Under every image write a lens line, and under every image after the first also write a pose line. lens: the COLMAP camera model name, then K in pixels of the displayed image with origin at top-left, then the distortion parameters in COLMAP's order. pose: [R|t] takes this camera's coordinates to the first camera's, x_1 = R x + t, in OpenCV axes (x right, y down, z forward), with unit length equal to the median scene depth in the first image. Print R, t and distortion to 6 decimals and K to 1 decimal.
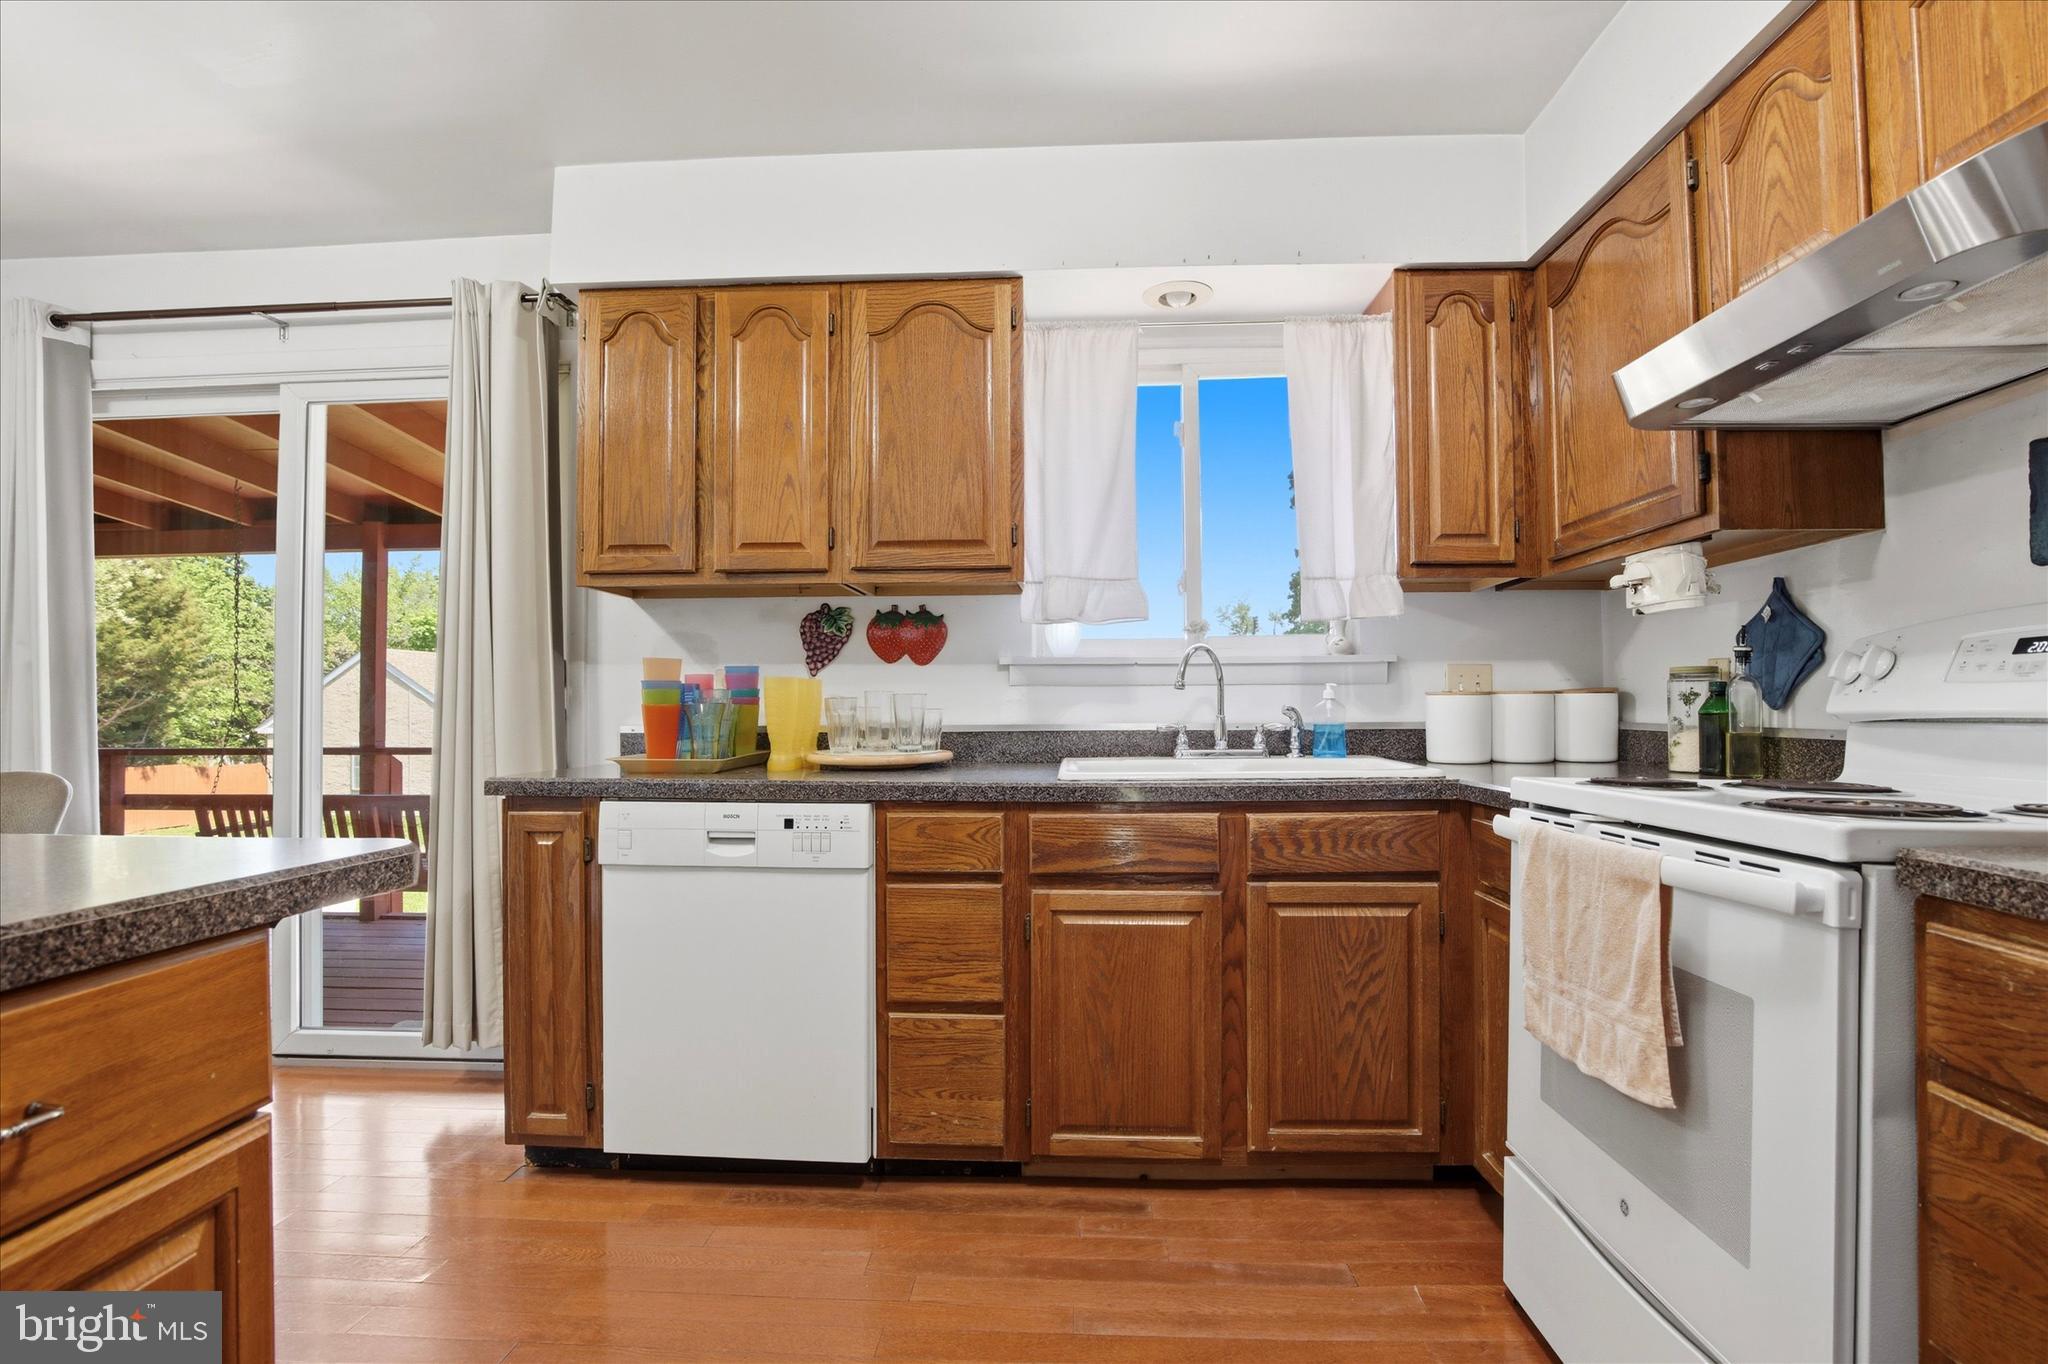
lens RADIAL K [[985.9, 0, 1029.9], [0, 985.9, 686.4], [0, 0, 1]] dist [-0.030248, 0.005122]
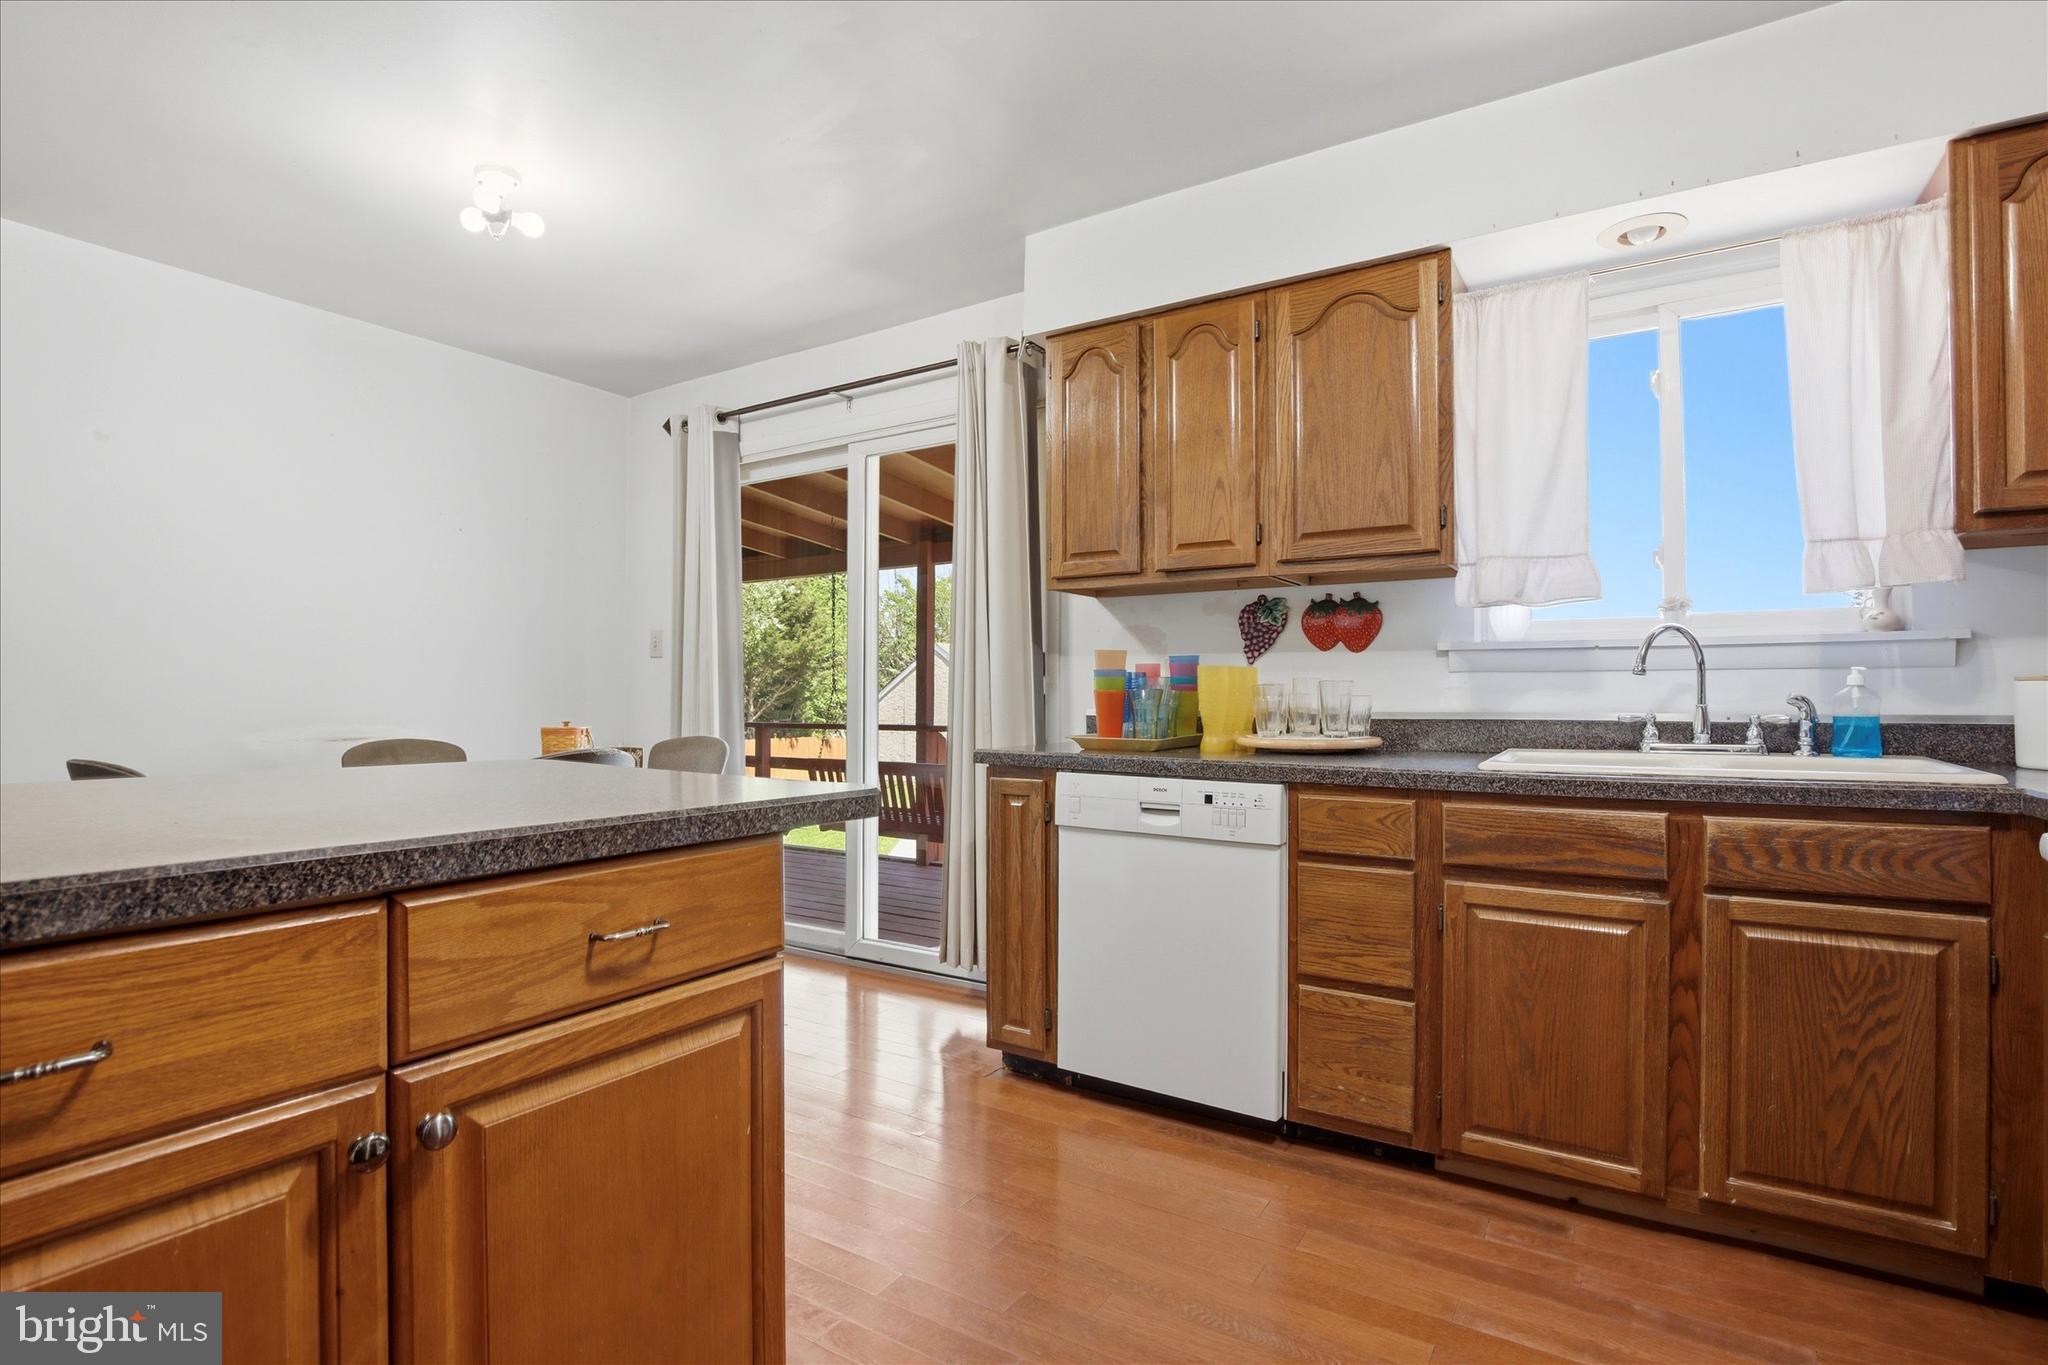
lens RADIAL K [[985.9, 0, 1008.1], [0, 985.9, 684.5], [0, 0, 1]] dist [-0.030248, 0.005122]
pose [[0.864243, -0.000007, -0.503075, 0.103069], [0.005473, 0.999941, 0.009388, 0.000094], [0.503045, -0.010866, 0.864192, -0.053710]]
